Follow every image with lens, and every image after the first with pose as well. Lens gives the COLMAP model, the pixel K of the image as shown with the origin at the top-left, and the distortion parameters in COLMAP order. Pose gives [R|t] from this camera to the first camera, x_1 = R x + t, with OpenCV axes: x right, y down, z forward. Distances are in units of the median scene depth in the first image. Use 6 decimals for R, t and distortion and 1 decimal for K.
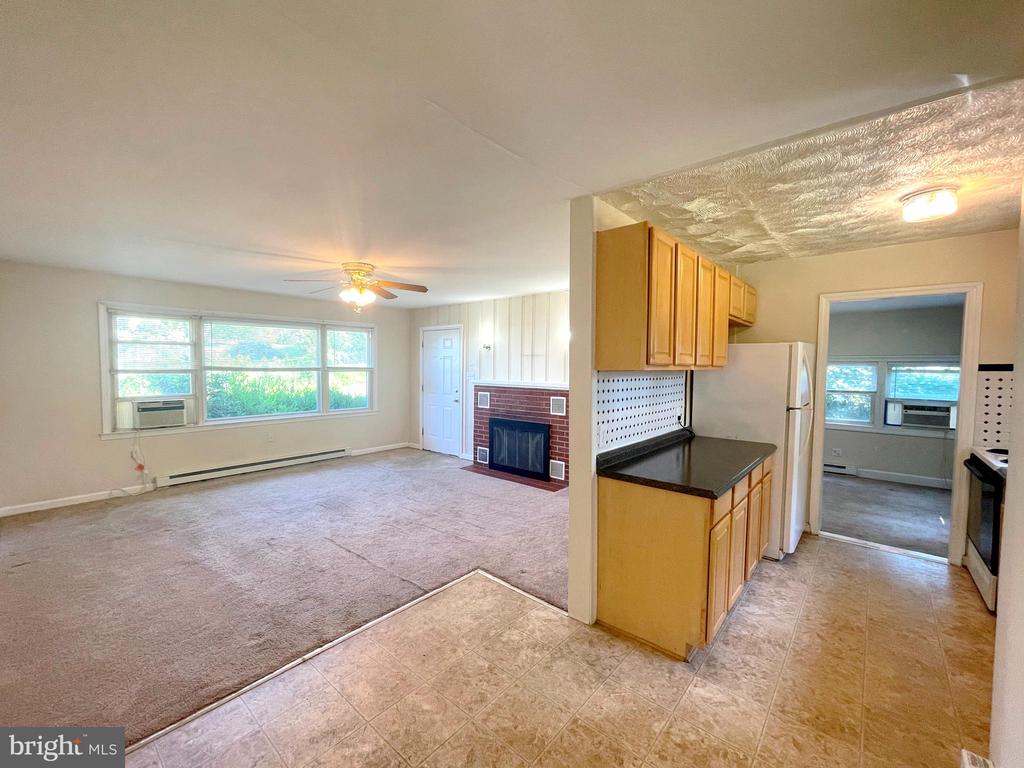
lens RADIAL K [[426.1, 0, 503.0], [0, 426.1, 384.3], [0, 0, 1]] dist [-0.001740, 0.001408]
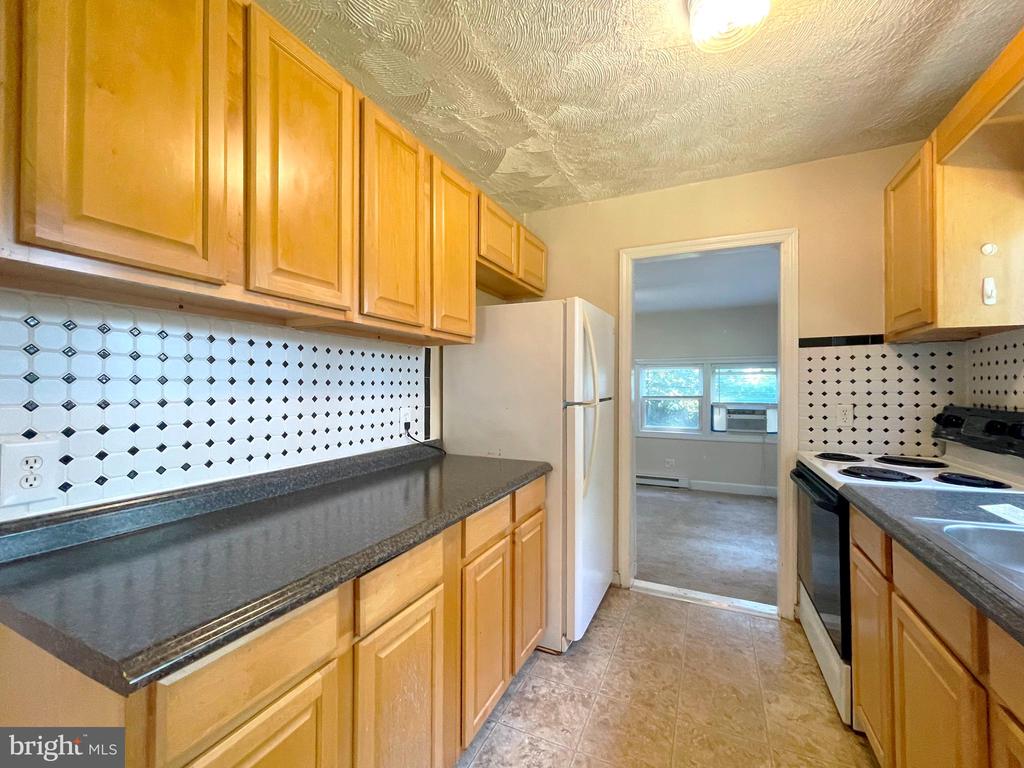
lens RADIAL K [[426.1, 0, 514.2], [0, 426.1, 383.3], [0, 0, 1]] dist [-0.001740, 0.001408]
pose [[0.960176, -0.003974, 0.279368, 0.389214], [0.018914, 0.998530, -0.050801, 0.051841], [-0.278755, 0.054062, 0.958839, 0.386725]]
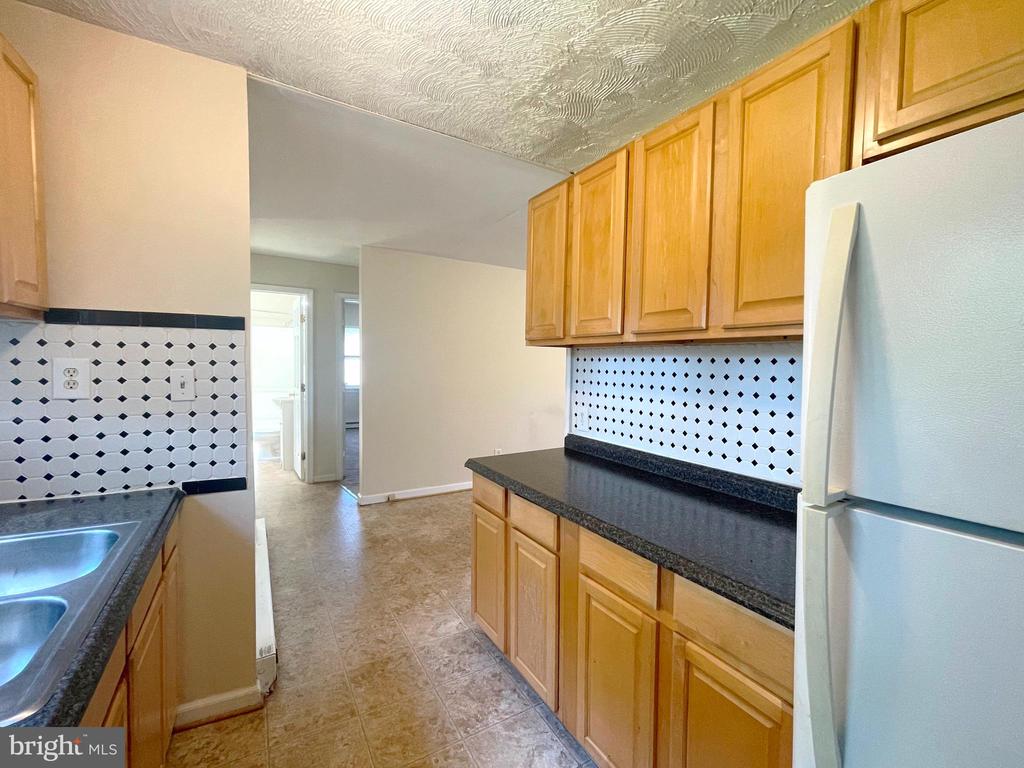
lens RADIAL K [[447.2, 0, 528.2], [0, 447.2, 383.9], [0, 0, 1]] dist [-0.004752, 0.002392]
pose [[-0.289832, 0.035961, -0.956402, 0.861251], [-0.060586, 0.996600, 0.055833, -0.000703], [0.955158, 0.074127, -0.286667, 0.833992]]
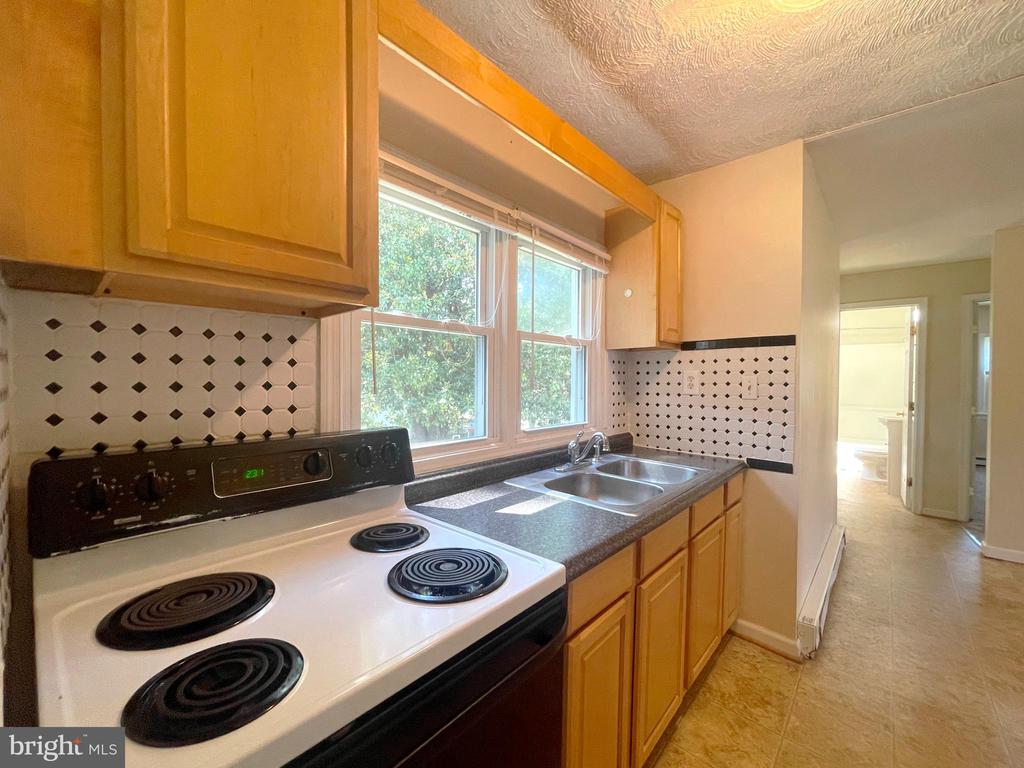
lens RADIAL K [[426.1, 0, 509.0], [0, 426.1, 384.9], [0, 0, 1]] dist [-0.001740, 0.001408]
pose [[-0.999892, -0.011843, 0.008688, 0.866685], [-0.011302, 0.998142, 0.059874, 0.010271], [-0.009381, 0.059770, -0.998168, 0.977137]]
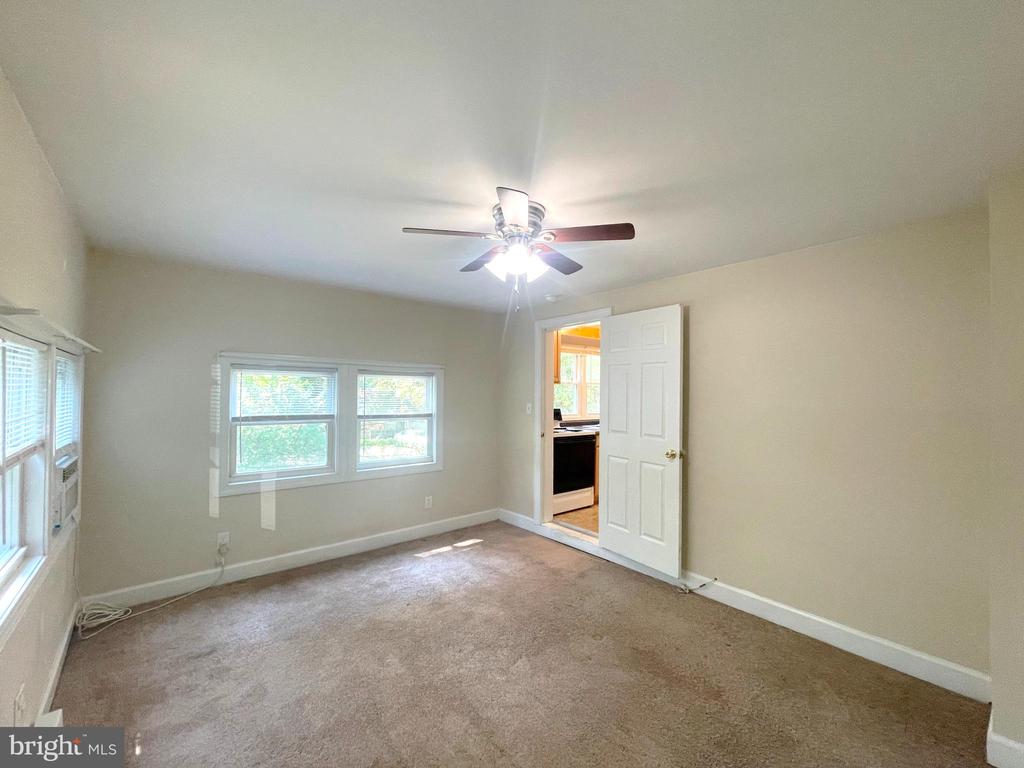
lens RADIAL K [[426.1, 0, 514.6], [0, 426.1, 390.2], [0, 0, 1]] dist [-0.001740, 0.001408]
pose [[-0.986694, -0.009254, 0.162322, 0.869320], [-0.004199, 0.999496, 0.031455, -0.049362], [-0.162531, 0.030355, -0.986236, 2.205381]]
